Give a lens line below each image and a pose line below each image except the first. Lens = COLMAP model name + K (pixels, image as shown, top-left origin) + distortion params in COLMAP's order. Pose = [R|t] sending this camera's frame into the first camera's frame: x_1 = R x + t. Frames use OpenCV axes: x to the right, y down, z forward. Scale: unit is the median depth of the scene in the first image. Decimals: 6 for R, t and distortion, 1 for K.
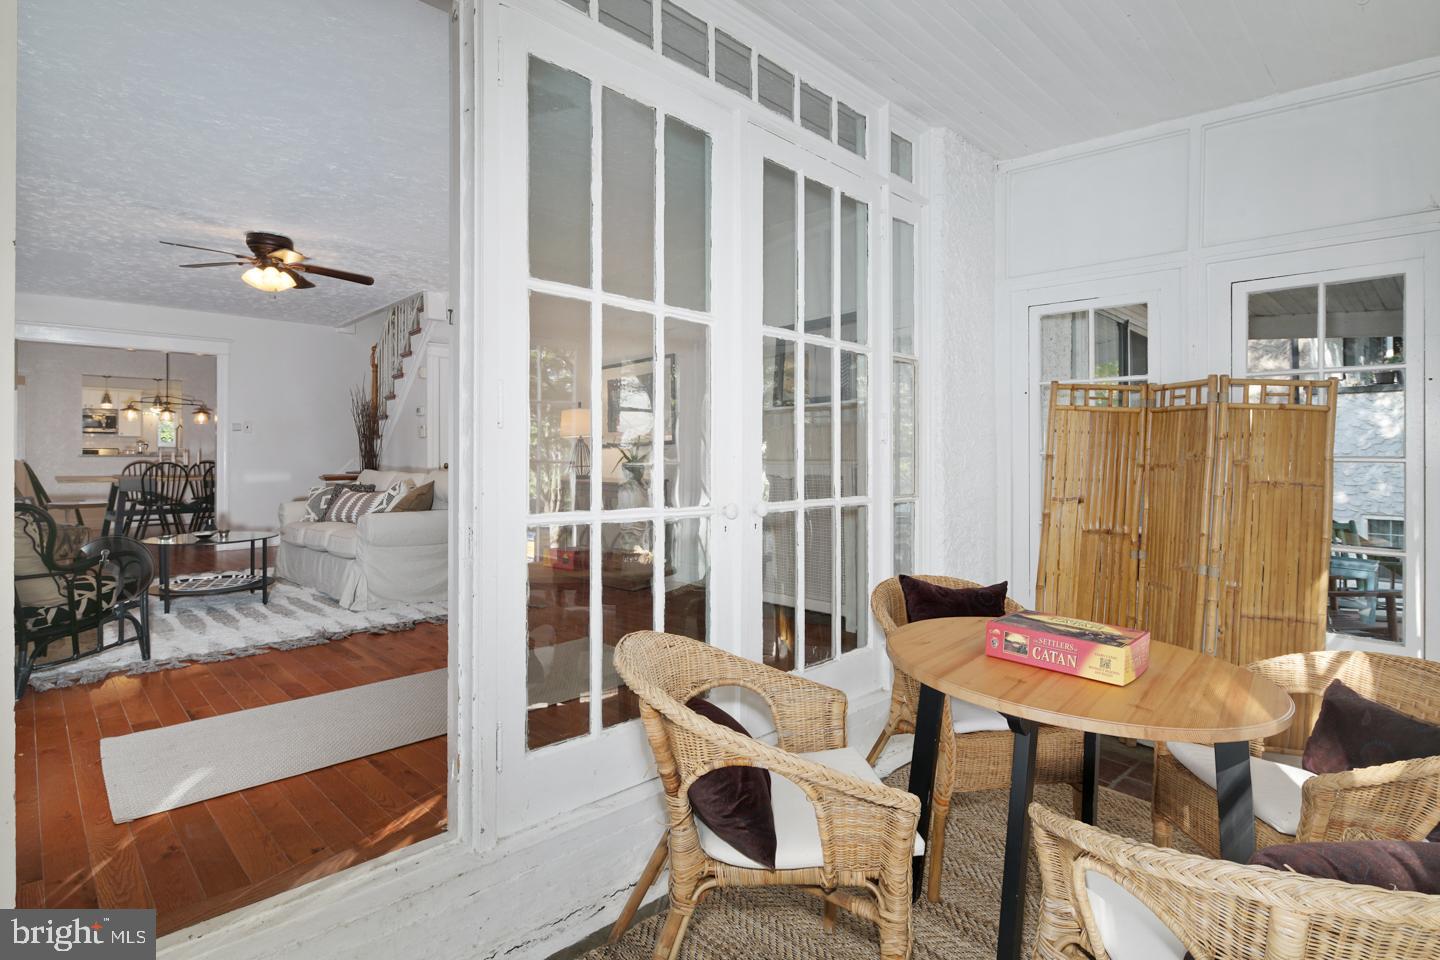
lens RADIAL K [[696.4, 0, 719.6], [0, 696.4, 460.9], [0, 0, 1]] dist [-0.021632, -0.000269]
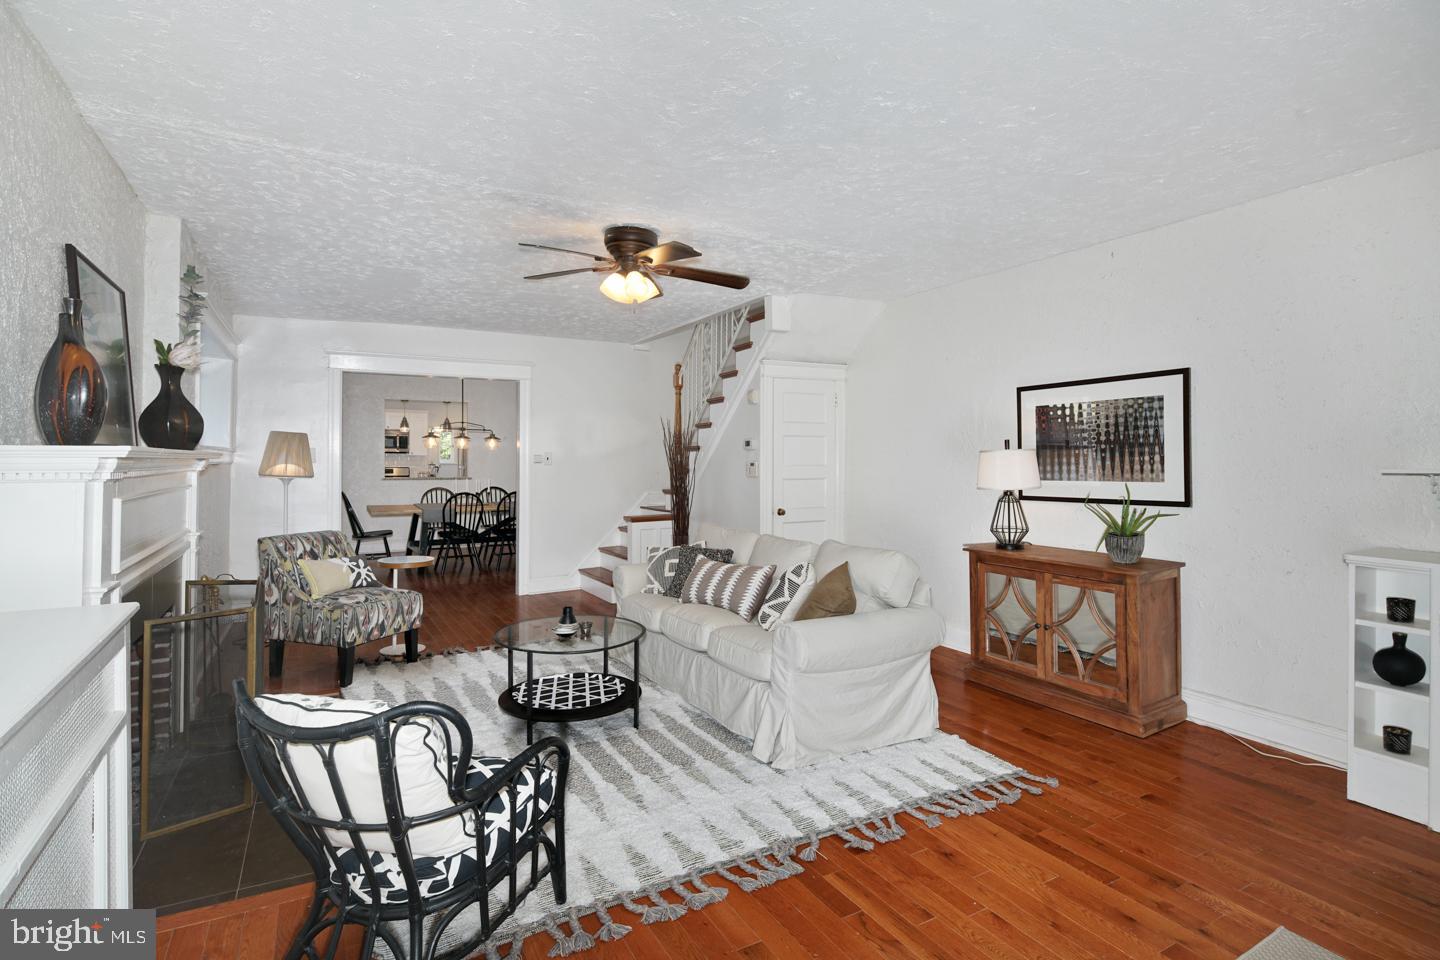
lens RADIAL K [[693.7, 0, 692.7], [0, 693.7, 462.7], [0, 0, 1]] dist [0.001799, 0.000294]
pose [[0.954260, 0.008441, -0.298858, -0.358689], [-0.008746, 0.999962, 0.000317, -0.071491], [0.298849, 0.002311, 0.954297, 0.290145]]
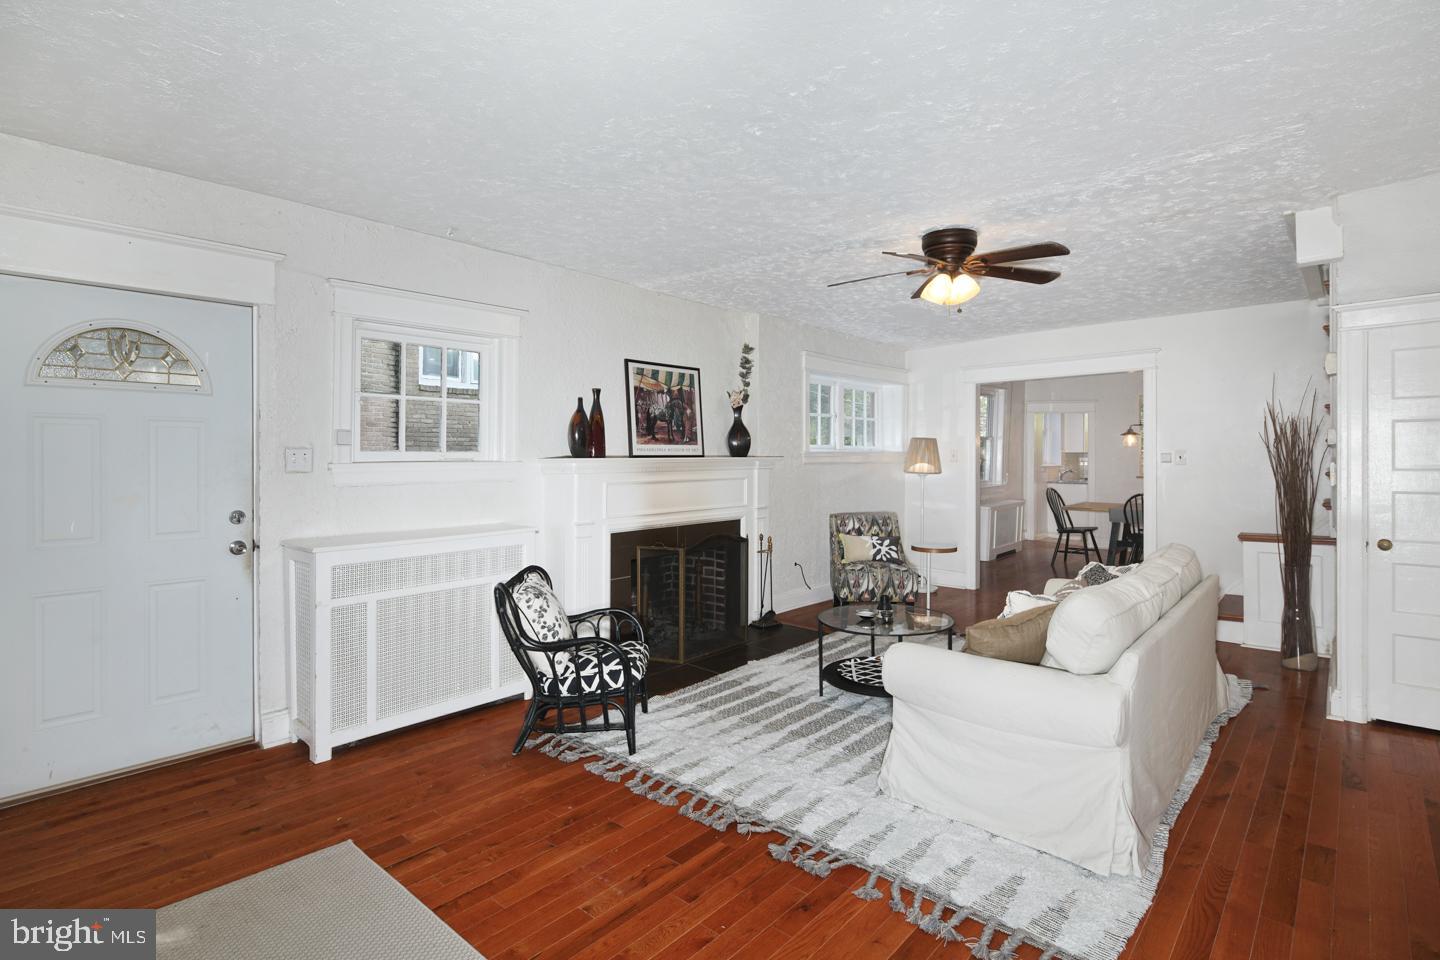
lens RADIAL K [[703.1, 0, 774.9], [0, 703.1, 454.7], [0, 0, 1]] dist [0.004980, 0.000411]
pose [[0.083150, 0.002648, -0.996534, 0.103785], [0.000732, 0.999996, 0.002718, -0.084737], [0.996537, -0.000955, 0.083148, 0.747800]]
